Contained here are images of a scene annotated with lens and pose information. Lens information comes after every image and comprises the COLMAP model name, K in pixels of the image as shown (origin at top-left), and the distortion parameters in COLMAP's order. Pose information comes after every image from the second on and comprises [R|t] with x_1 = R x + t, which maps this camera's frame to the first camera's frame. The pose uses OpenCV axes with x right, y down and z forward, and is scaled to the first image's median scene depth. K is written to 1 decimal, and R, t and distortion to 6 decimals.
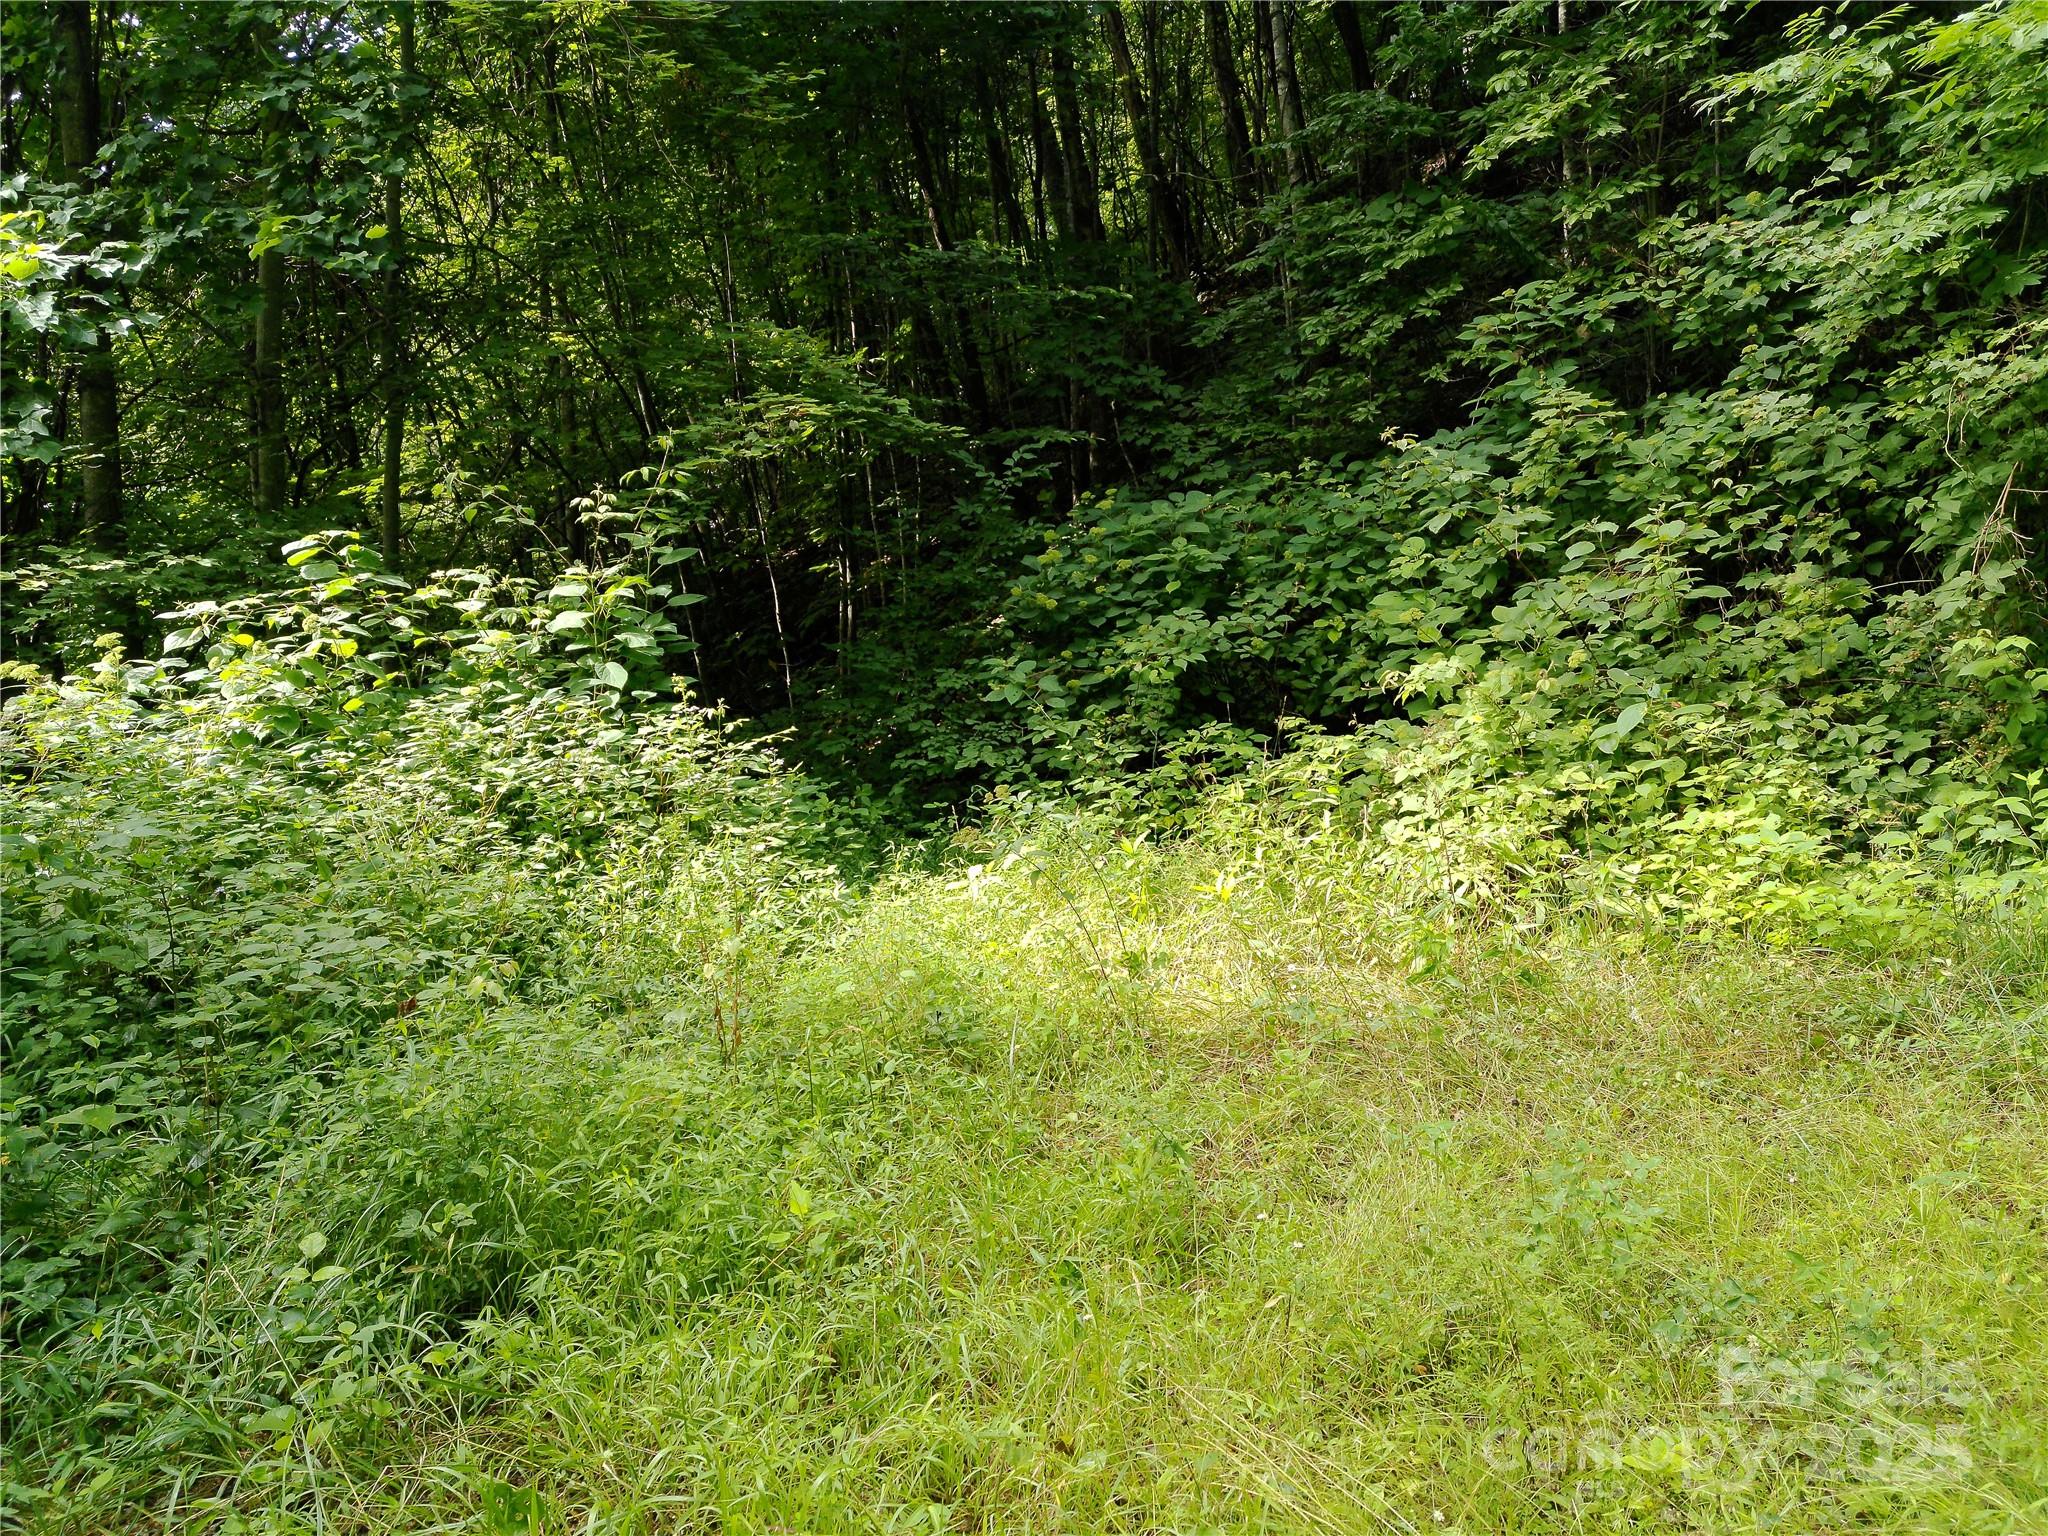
lens RADIAL K [[1530.5, 0, 1036.3], [0, 1530.5, 761.9], [0, 0, 1]] dist [0.114759, -0.133025]
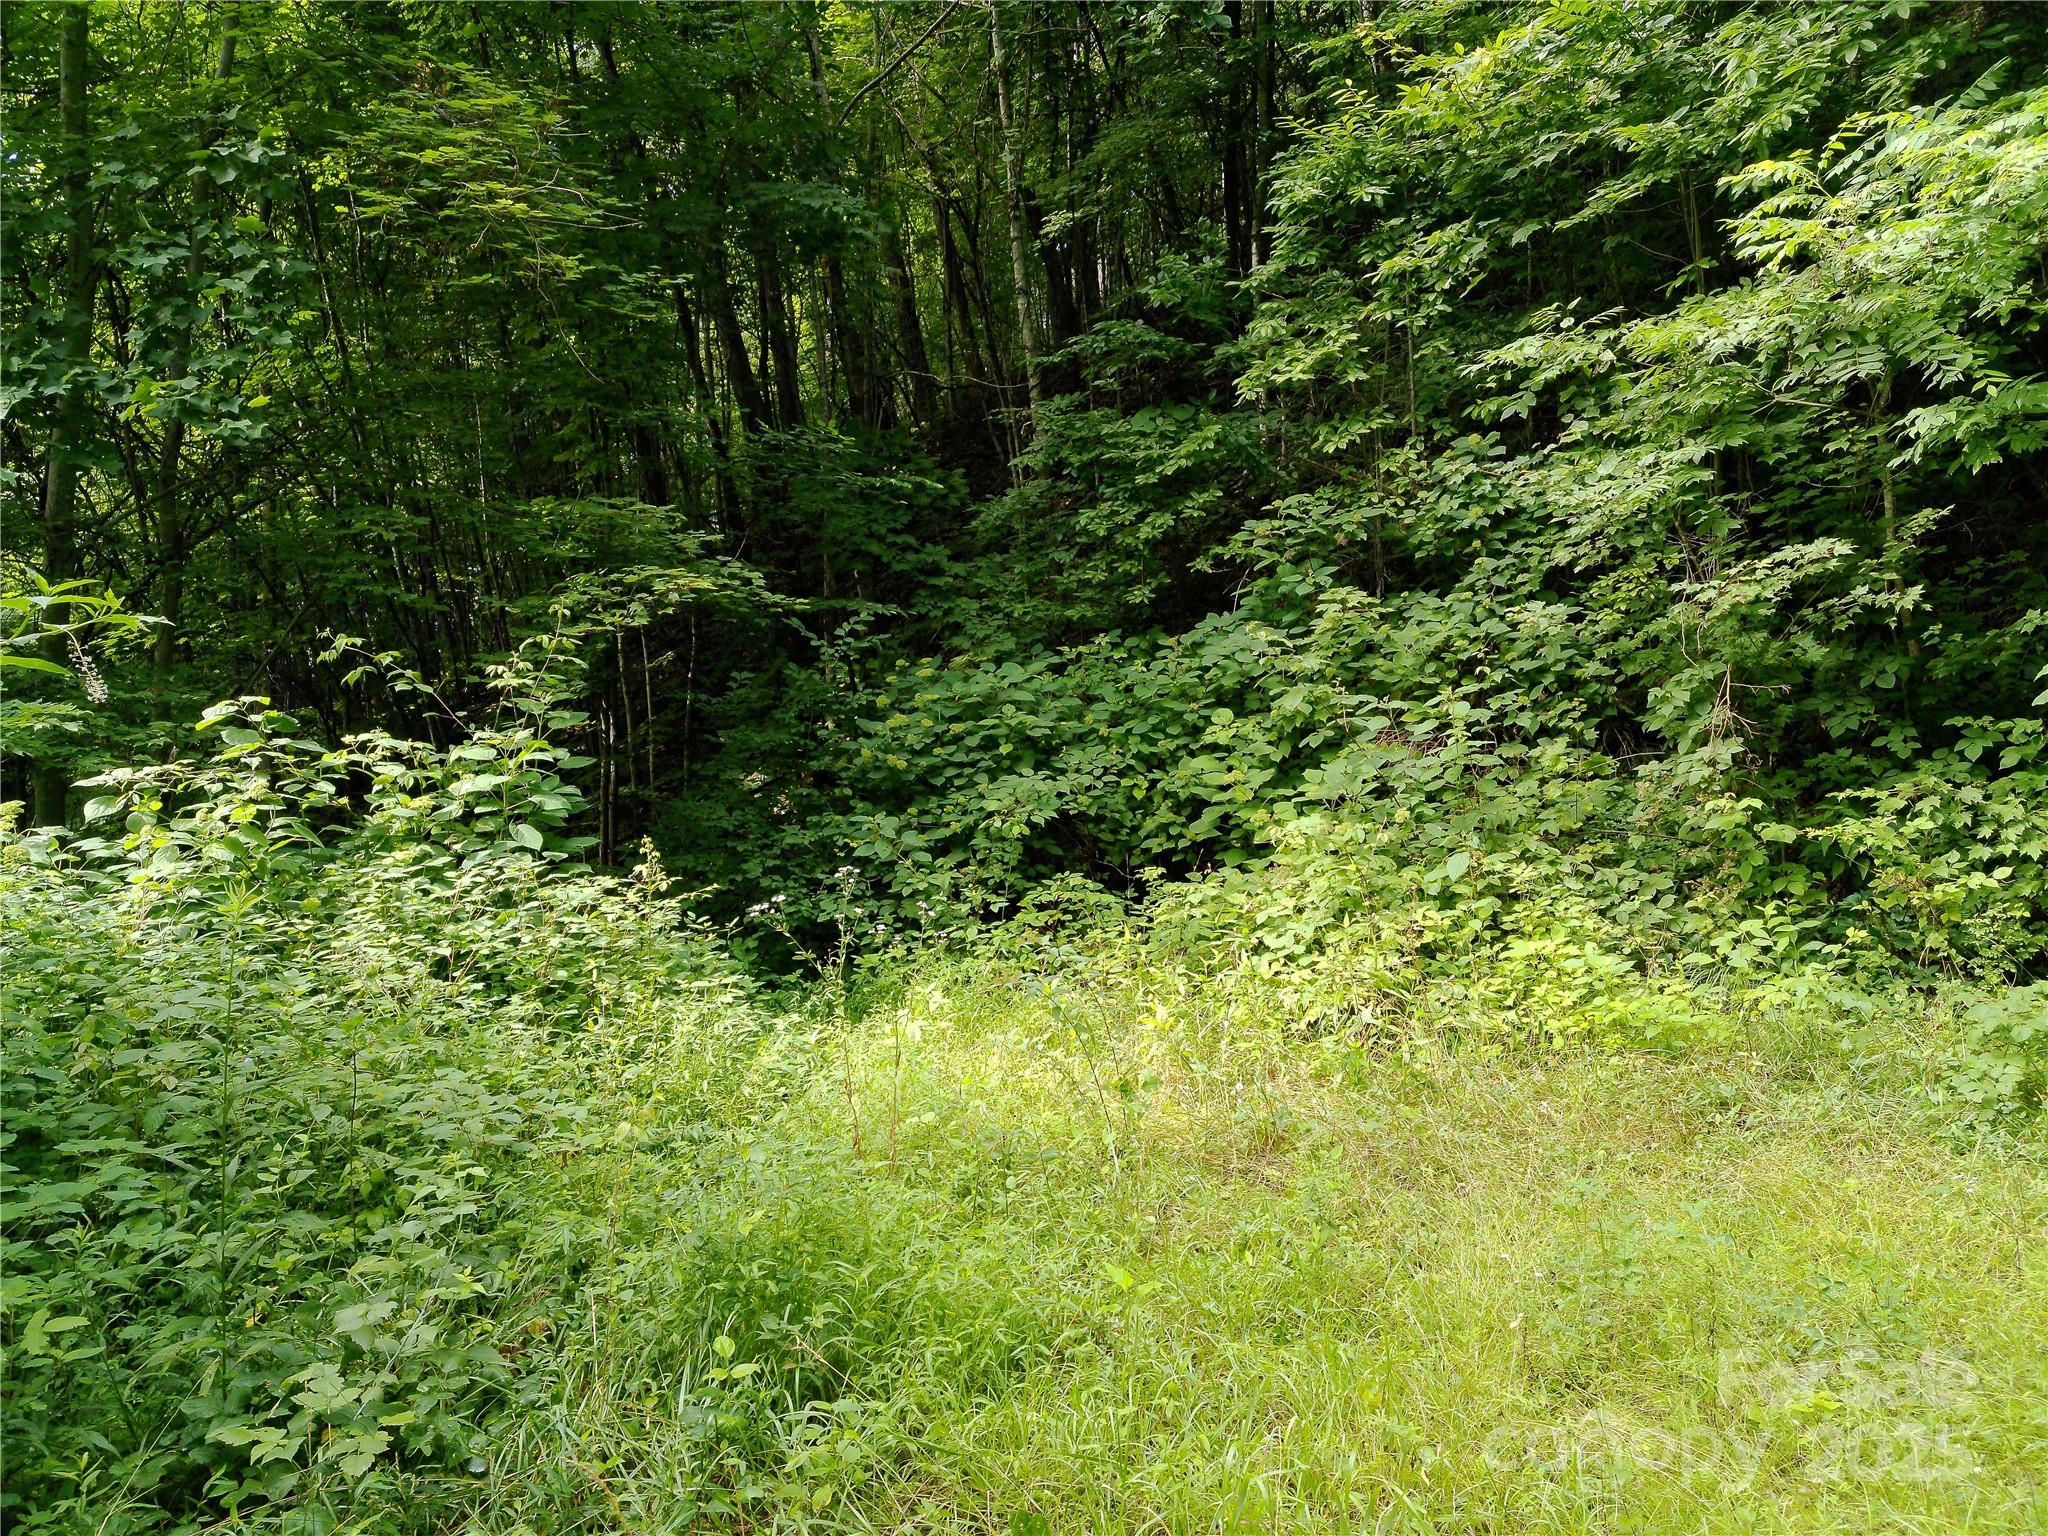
lens RADIAL K [[1530.5, 0, 1036.3], [0, 1530.5, 761.9], [0, 0, 1]] dist [0.114759, -0.133025]
pose [[0.970266, 0.001806, 0.242033, -0.163566], [0.021940, 0.995199, -0.095381, -0.000533], [-0.241043, 0.097856, 0.965569, -0.061564]]
